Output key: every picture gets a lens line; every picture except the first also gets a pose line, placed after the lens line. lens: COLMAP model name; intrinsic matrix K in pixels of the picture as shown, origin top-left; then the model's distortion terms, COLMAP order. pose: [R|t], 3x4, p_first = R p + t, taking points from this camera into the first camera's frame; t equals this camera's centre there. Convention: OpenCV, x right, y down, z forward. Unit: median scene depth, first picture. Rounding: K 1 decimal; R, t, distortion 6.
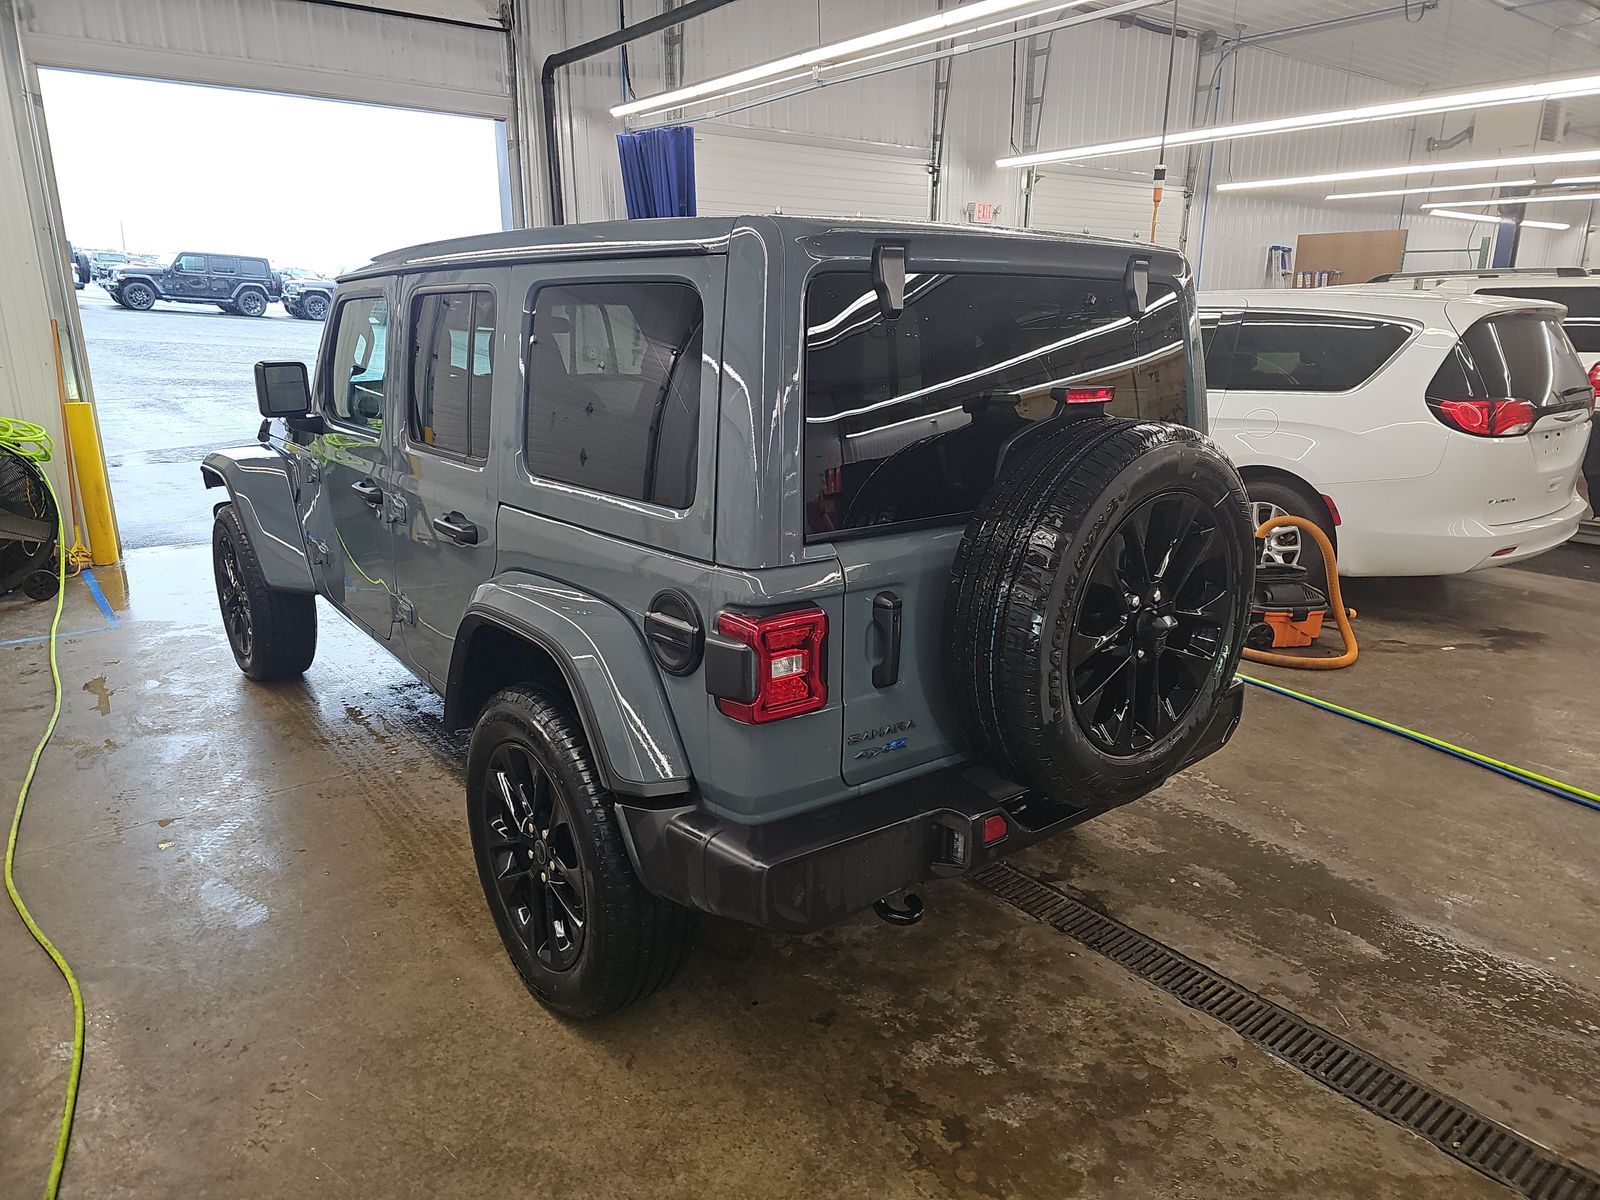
lens RADIAL K [[1054.6, 0, 822.4], [0, 1054.6, 604.0], [0, 0, 1]] dist [0.063940, -0.055733]
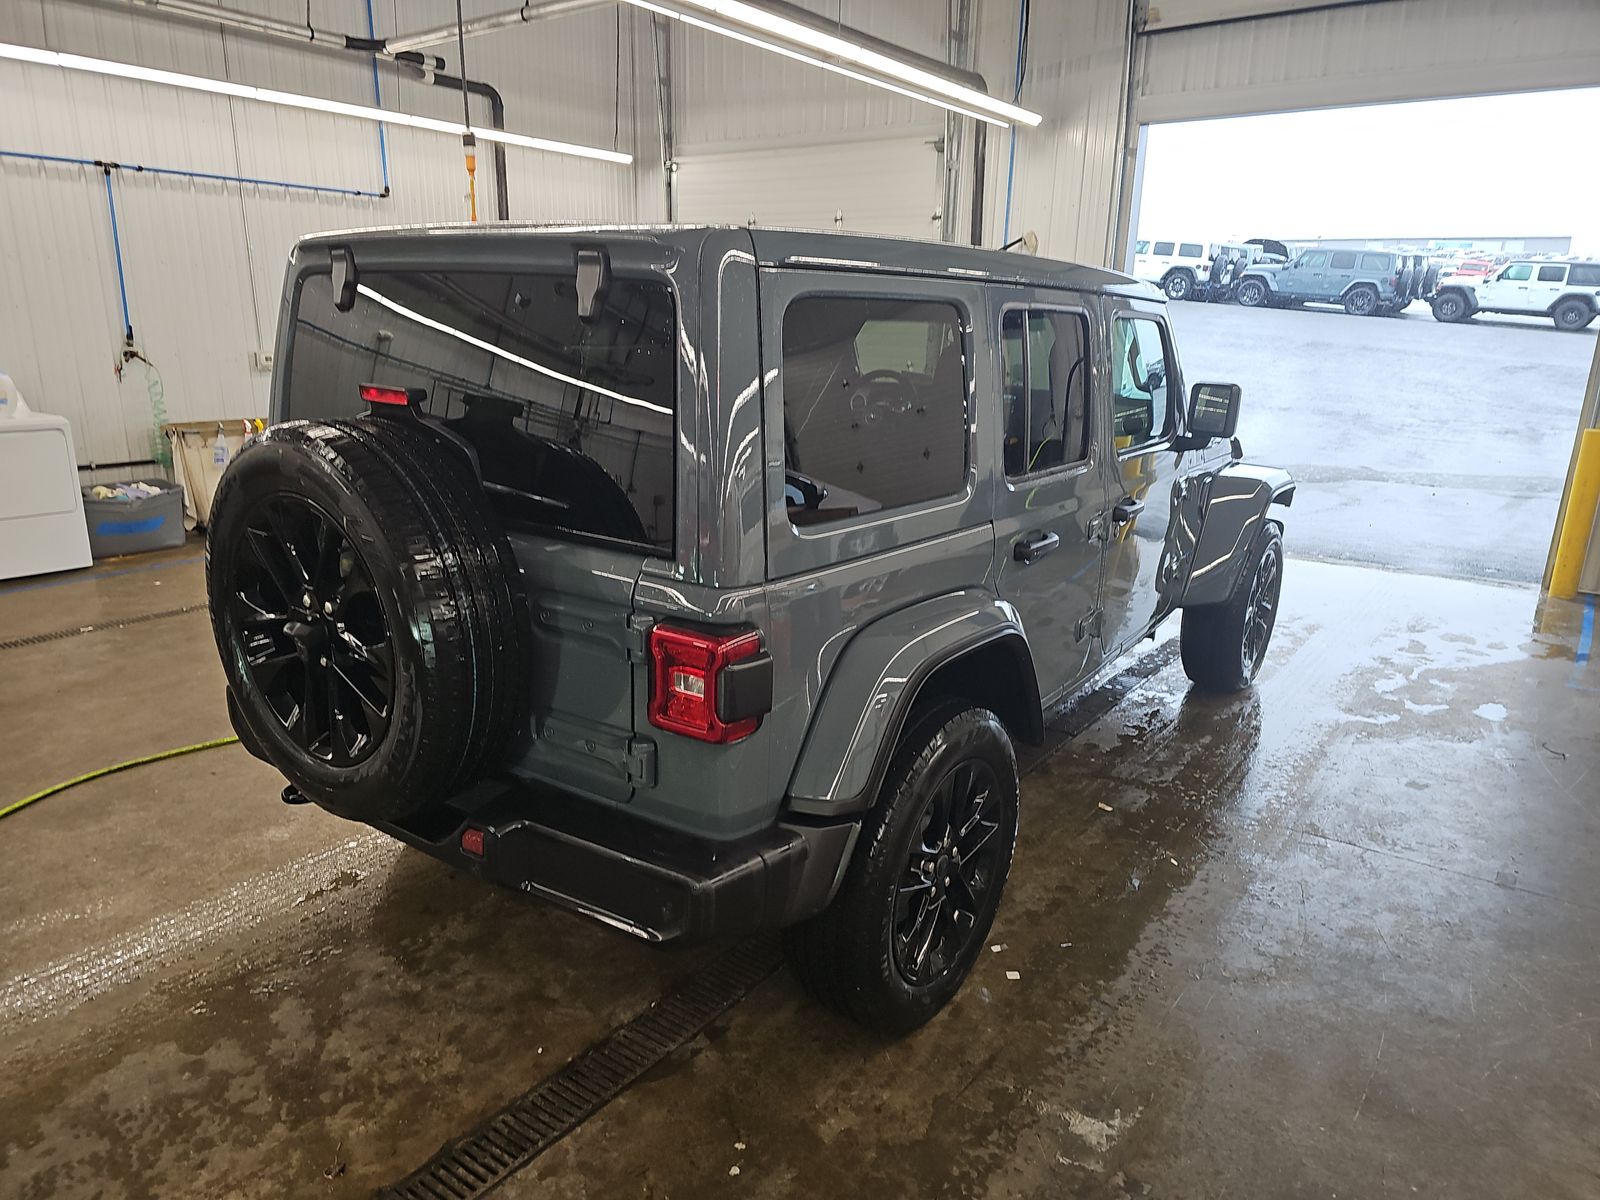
lens RADIAL K [[1052.6, 0, 771.5], [0, 1052.6, 605.3], [0, 0, 1]] dist [0.062184, -0.038892]
pose [[0.241088, 0.253084, -0.936923, 1.129061], [-0.272712, 0.944168, 0.184866, -0.257396], [0.931399, 0.210941, 0.296647, 0.938299]]
